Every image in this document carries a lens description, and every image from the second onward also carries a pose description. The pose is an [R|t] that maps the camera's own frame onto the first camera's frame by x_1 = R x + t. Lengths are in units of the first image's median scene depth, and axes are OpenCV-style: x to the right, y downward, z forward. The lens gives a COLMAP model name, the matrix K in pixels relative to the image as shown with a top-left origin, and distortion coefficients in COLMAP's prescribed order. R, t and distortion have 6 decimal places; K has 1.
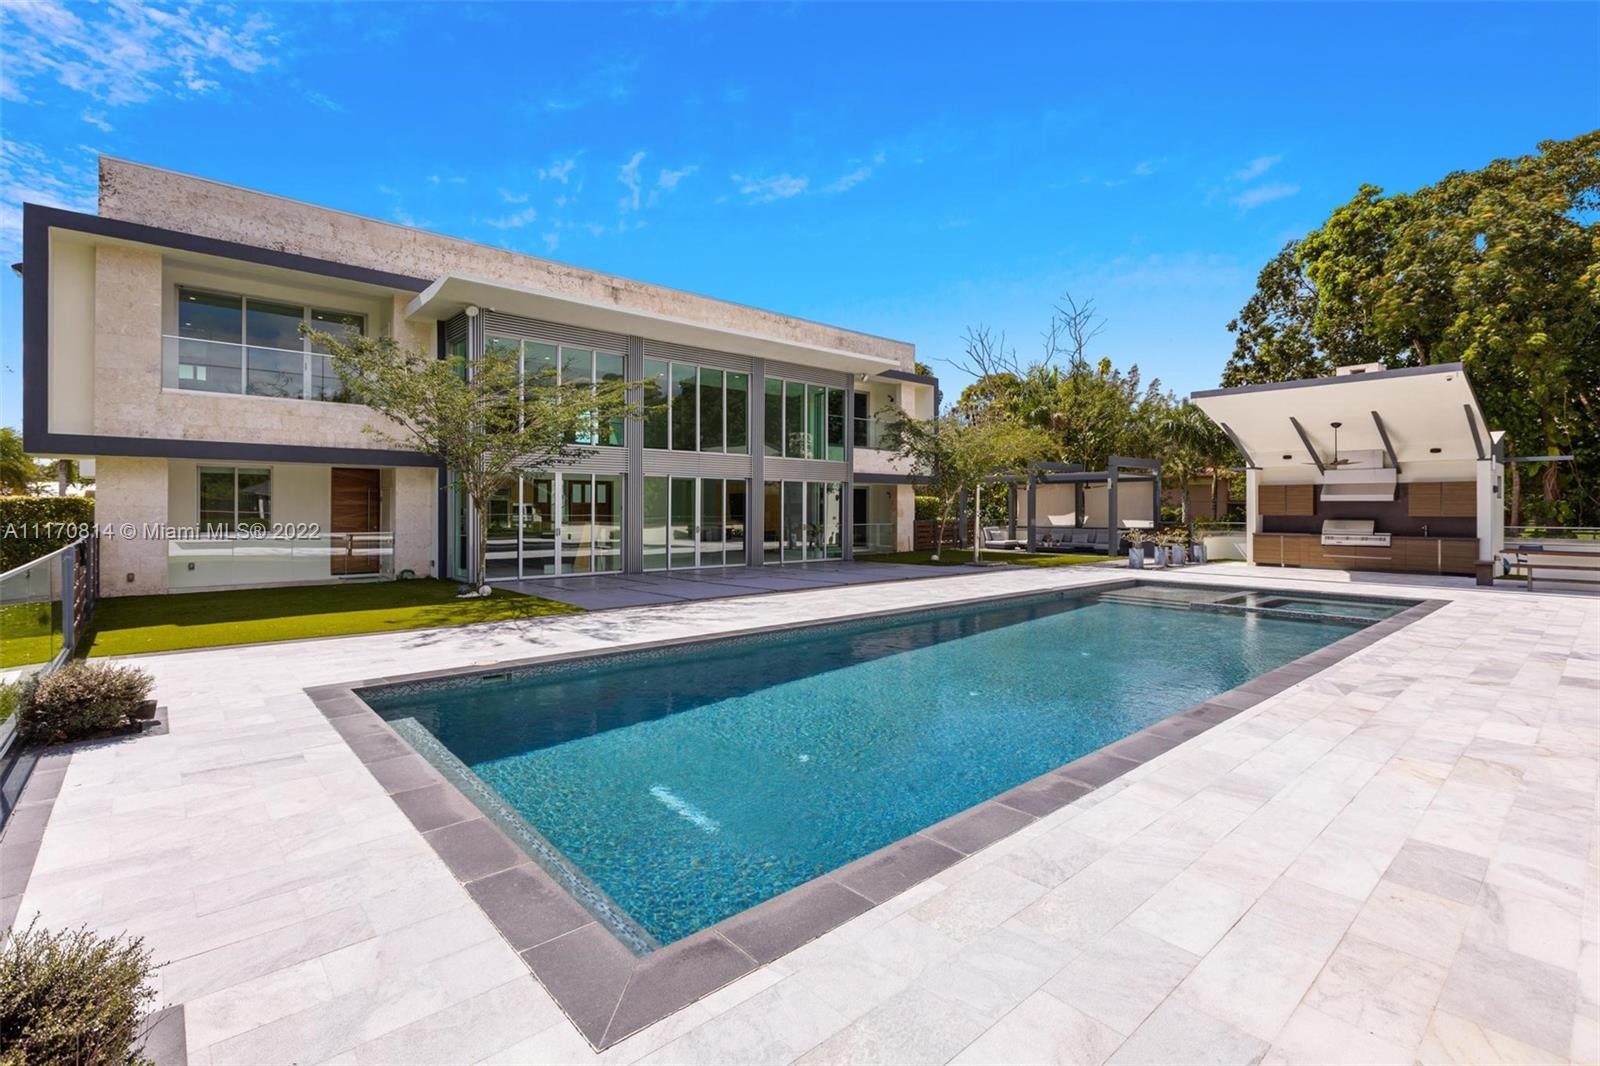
lens RADIAL K [[721.7, 0, 800.4], [0, 721.7, 519.1], [0, 0, 1]] dist [-0.011891, -0.000454]
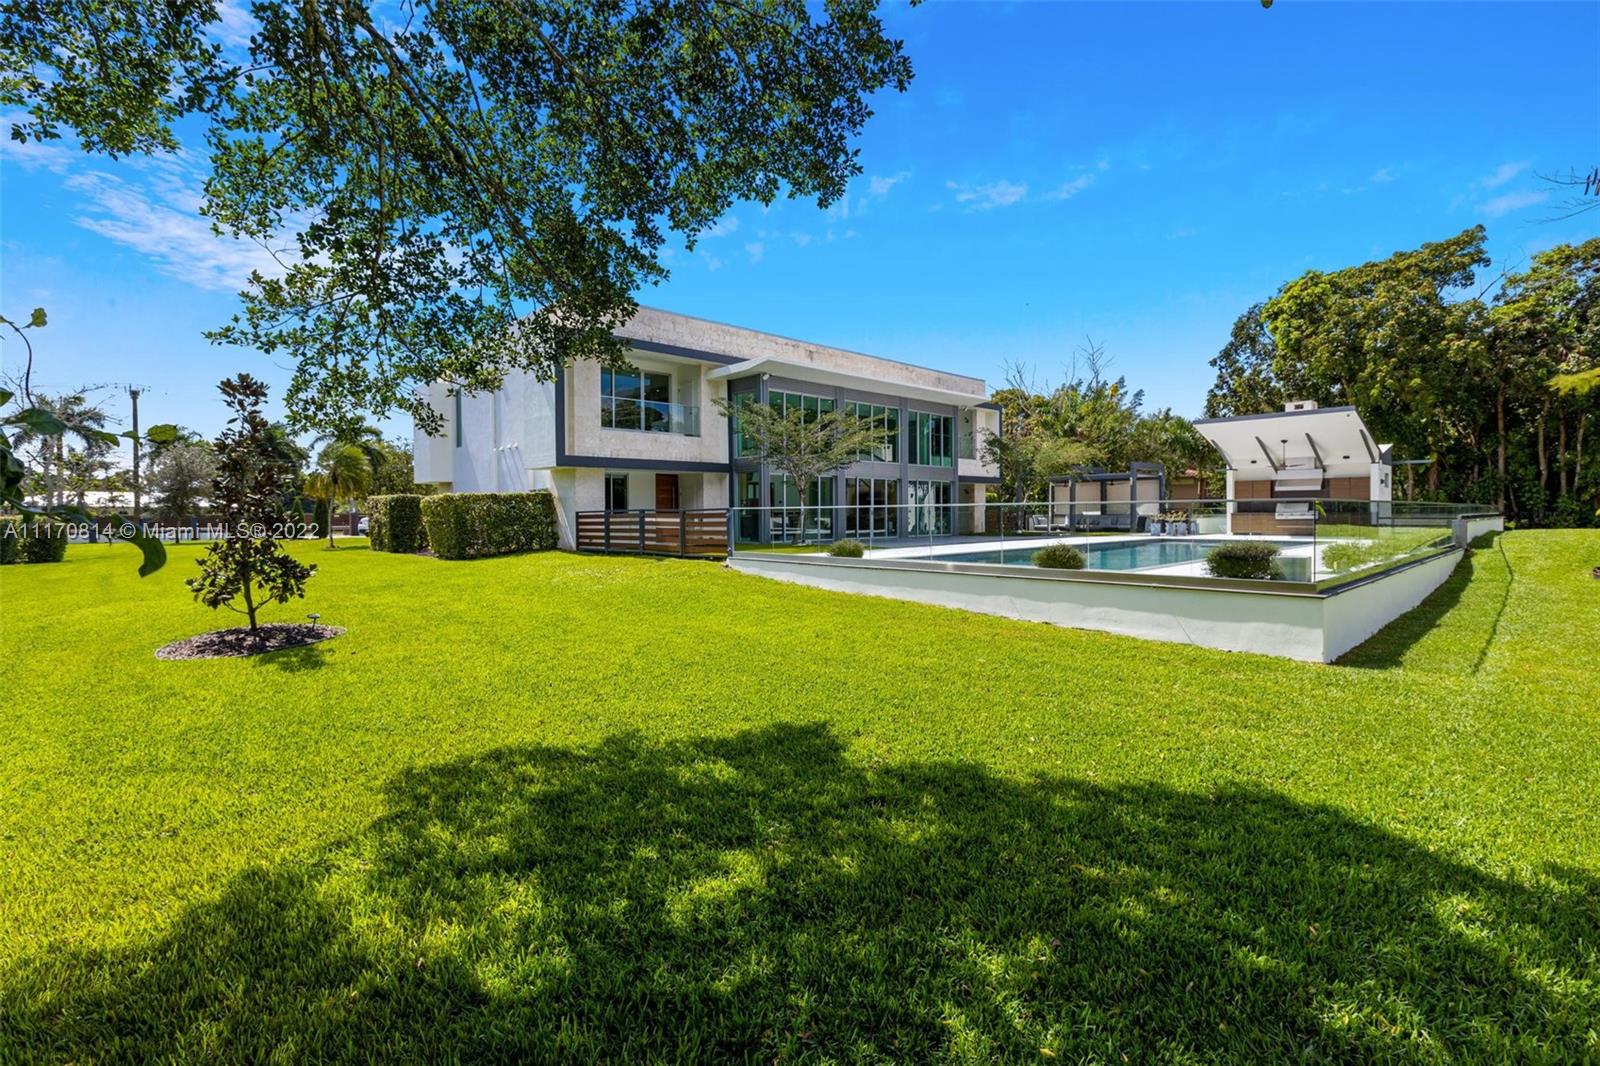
lens RADIAL K [[721.7, 0, 803.5], [0, 721.7, 531.3], [0, 0, 1]] dist [-0.011891, -0.000454]
pose [[0.999375, -0.011442, 0.033456, -0.325868], [0.011105, 0.999886, 0.010238, 0.033950], [-0.033570, -0.009860, 0.999388, -0.489059]]
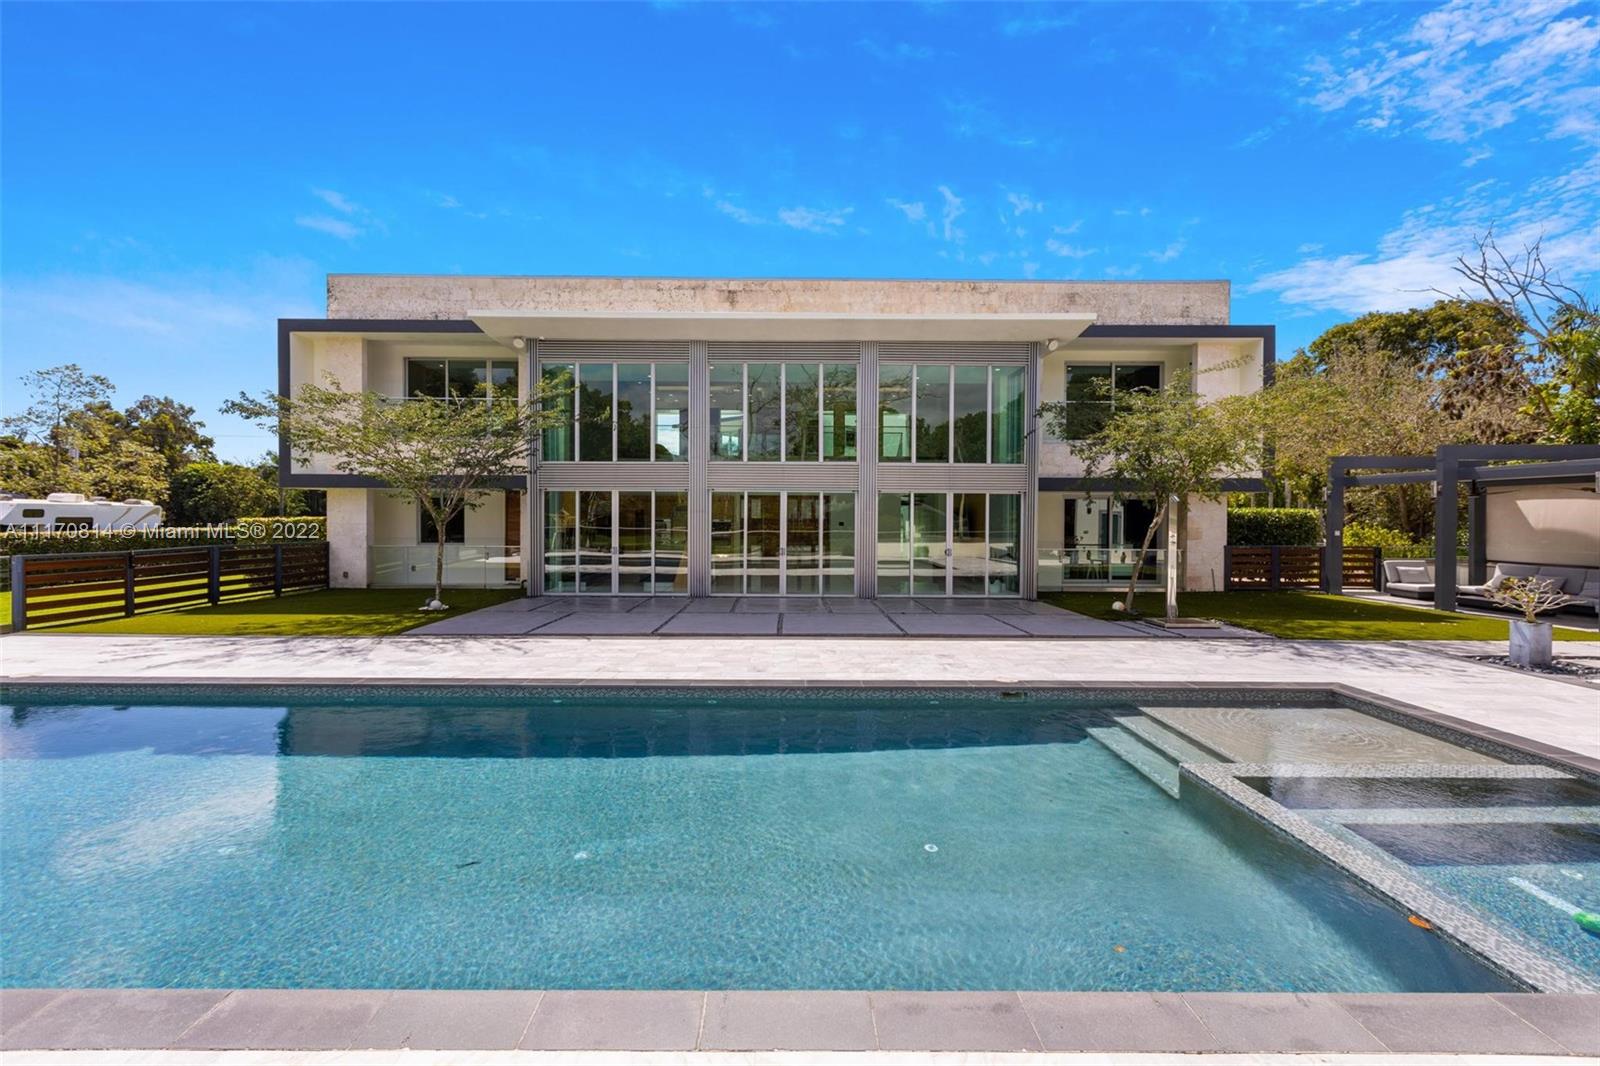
lens RADIAL K [[721.7, 0, 811.1], [0, 721.7, 519.9], [0, 0, 1]] dist [-0.011891, -0.000454]
pose [[0.759504, 0.001040, -0.650502, 0.437702], [-0.010487, 0.999888, -0.010646, -0.012673], [0.650418, 0.014908, 0.759430, 0.356112]]
